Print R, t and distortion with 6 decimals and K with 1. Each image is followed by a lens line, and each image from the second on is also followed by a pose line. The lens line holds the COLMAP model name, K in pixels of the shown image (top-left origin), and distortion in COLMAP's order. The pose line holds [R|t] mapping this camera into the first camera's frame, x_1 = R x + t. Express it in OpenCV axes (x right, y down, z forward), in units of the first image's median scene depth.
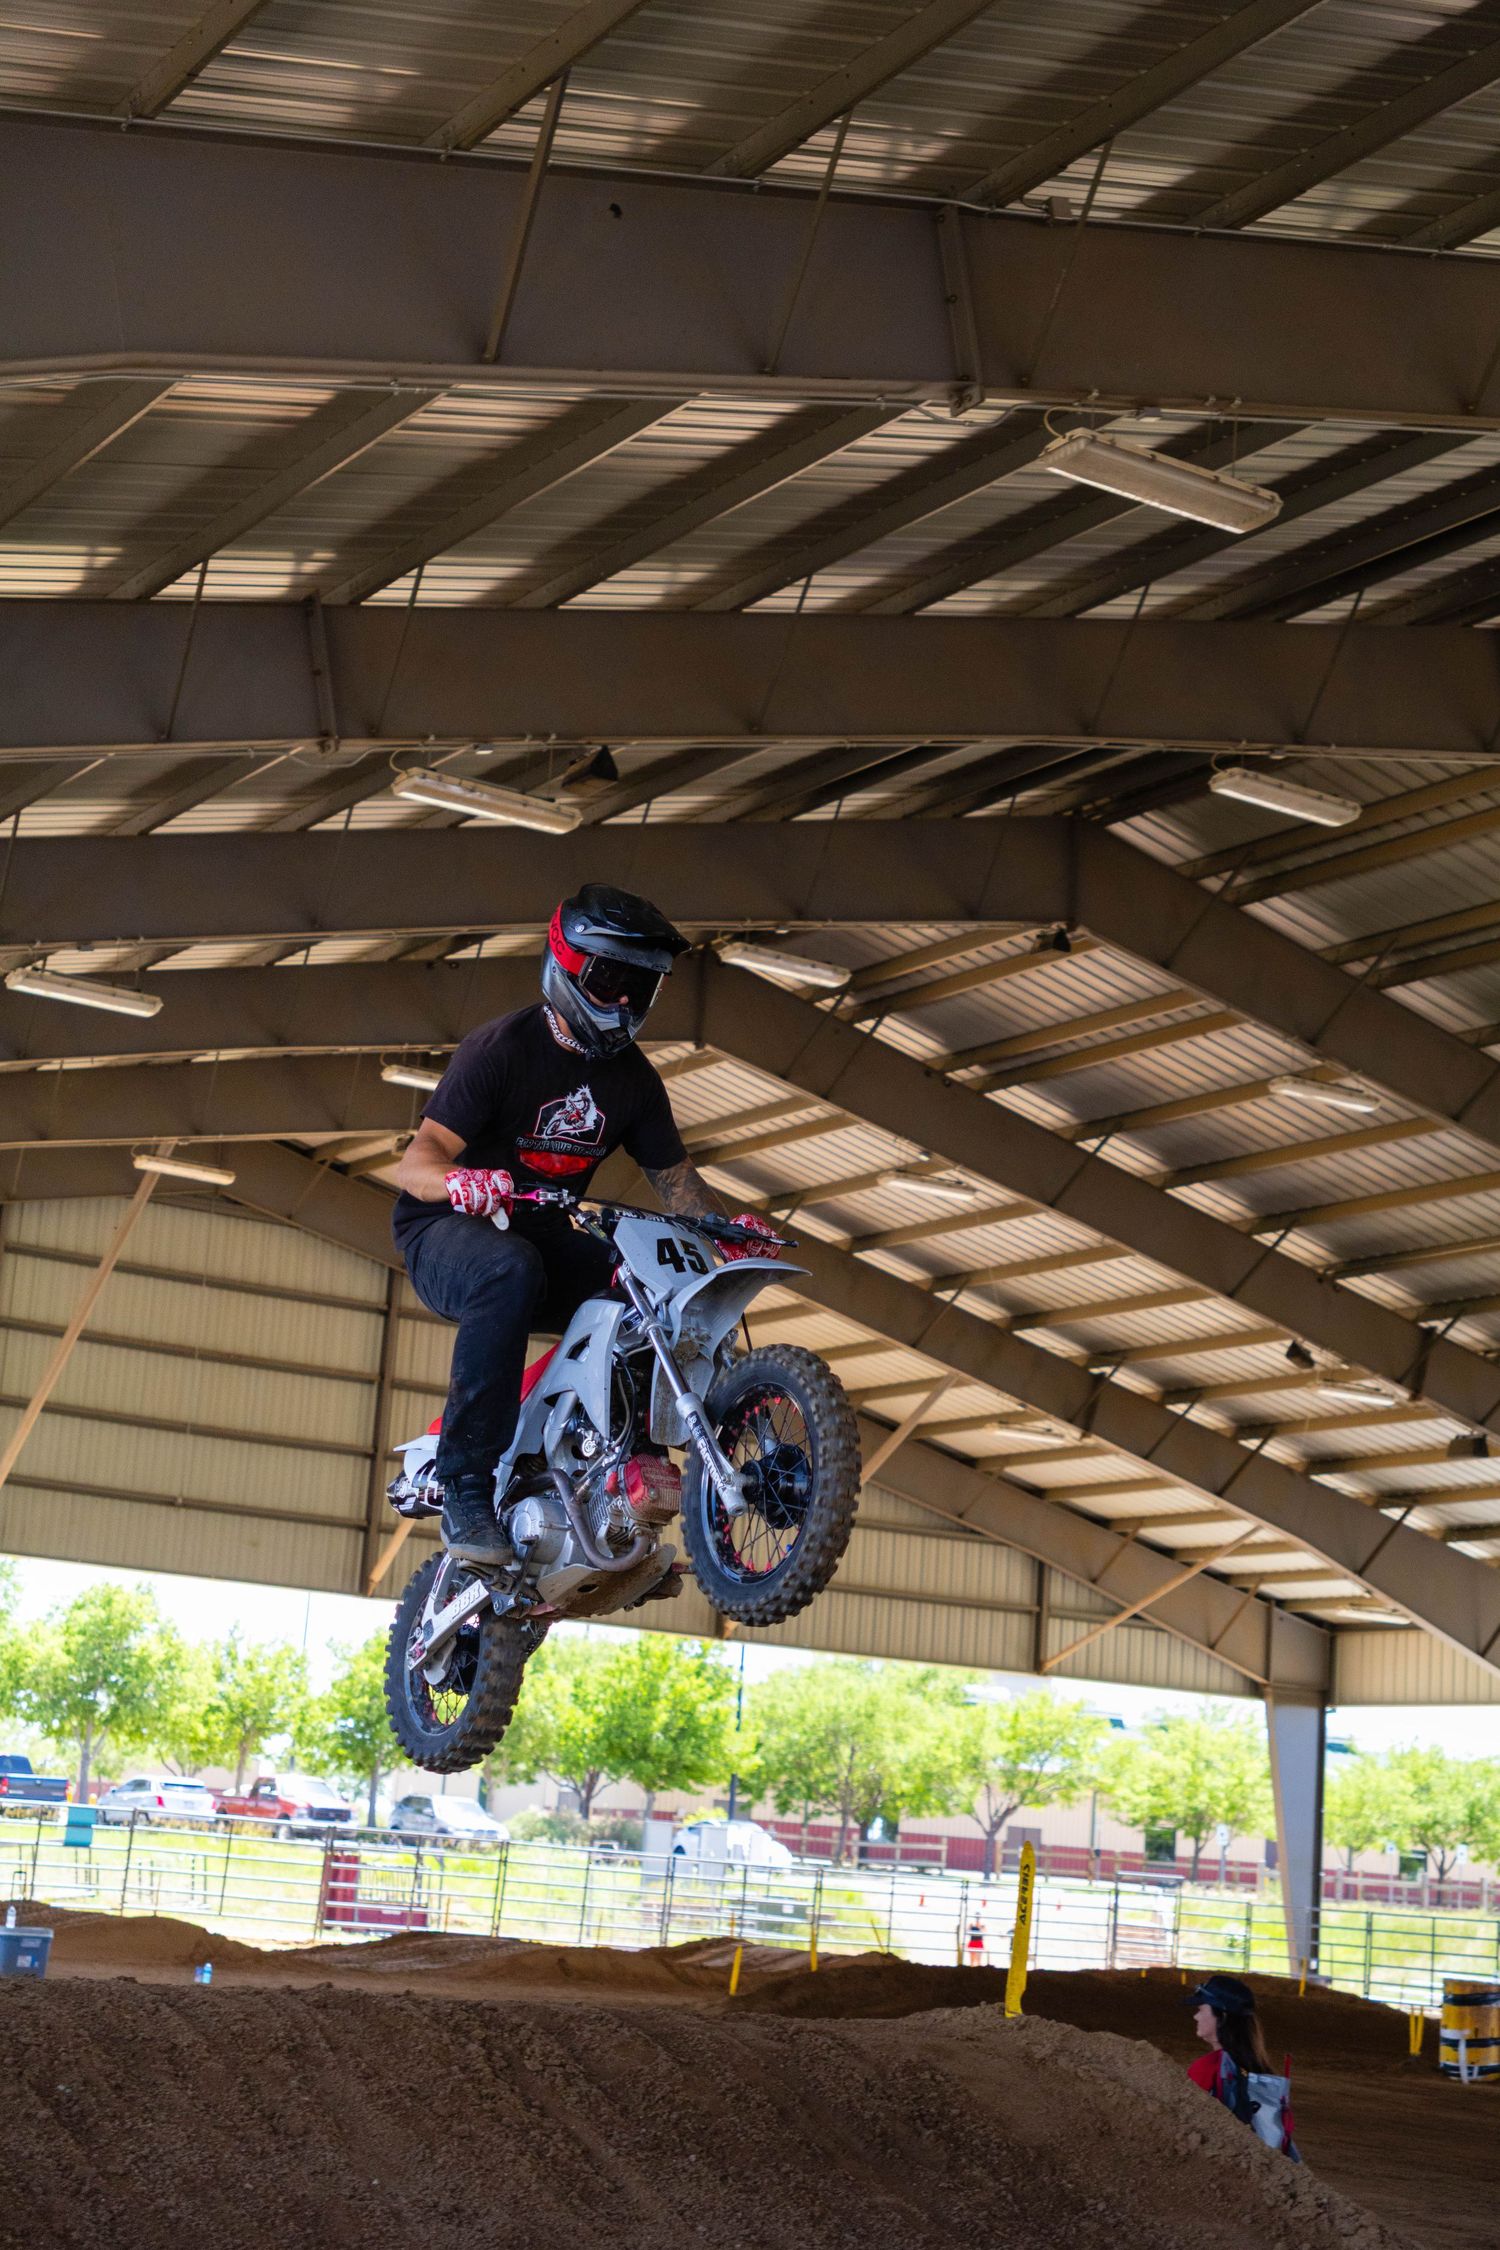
lens RADIAL K [[3584.8, 0, 749.1], [0, 3584.8, 1190.7], [0, 0, 1]] dist [-0.120023, 1.153936]
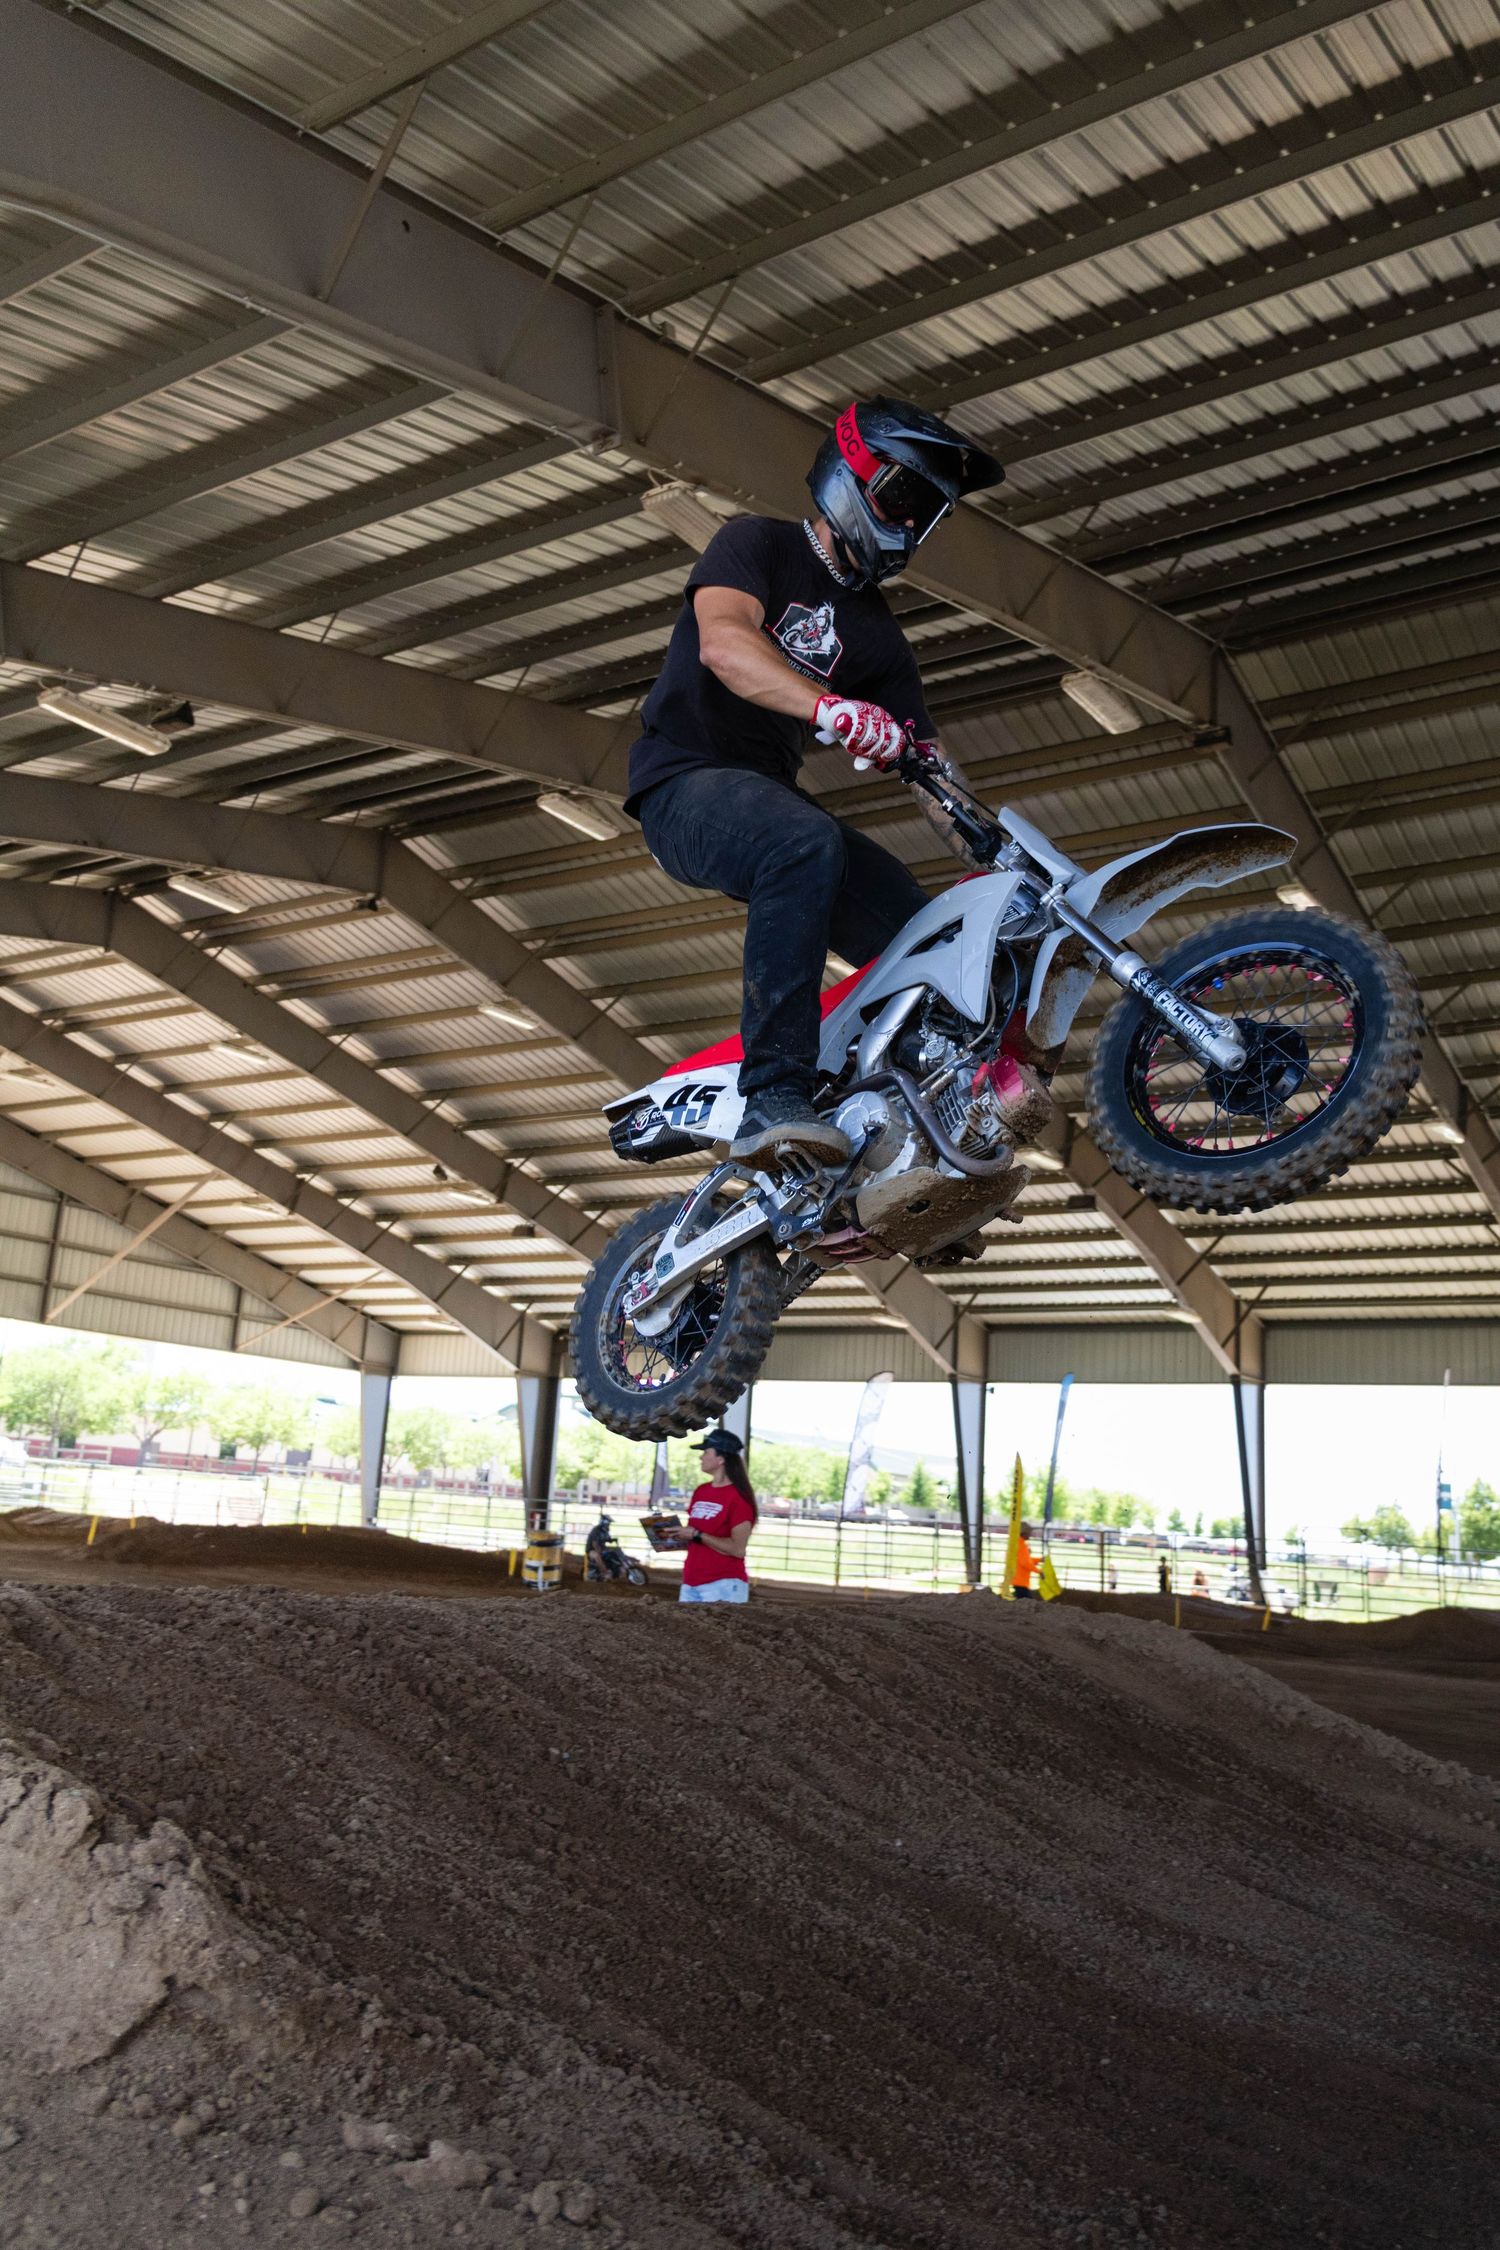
lens RADIAL K [[1837.8, 0, 750.0], [0, 1837.8, 1125.0], [0, 0, 1]] dist [-0.001968, 0.004956]
pose [[0.915619, 0.081165, 0.393770, -0.055041], [-0.082608, 0.996493, -0.013313, 0.019834], [-0.393470, -0.020339, 0.919112, 0.105942]]
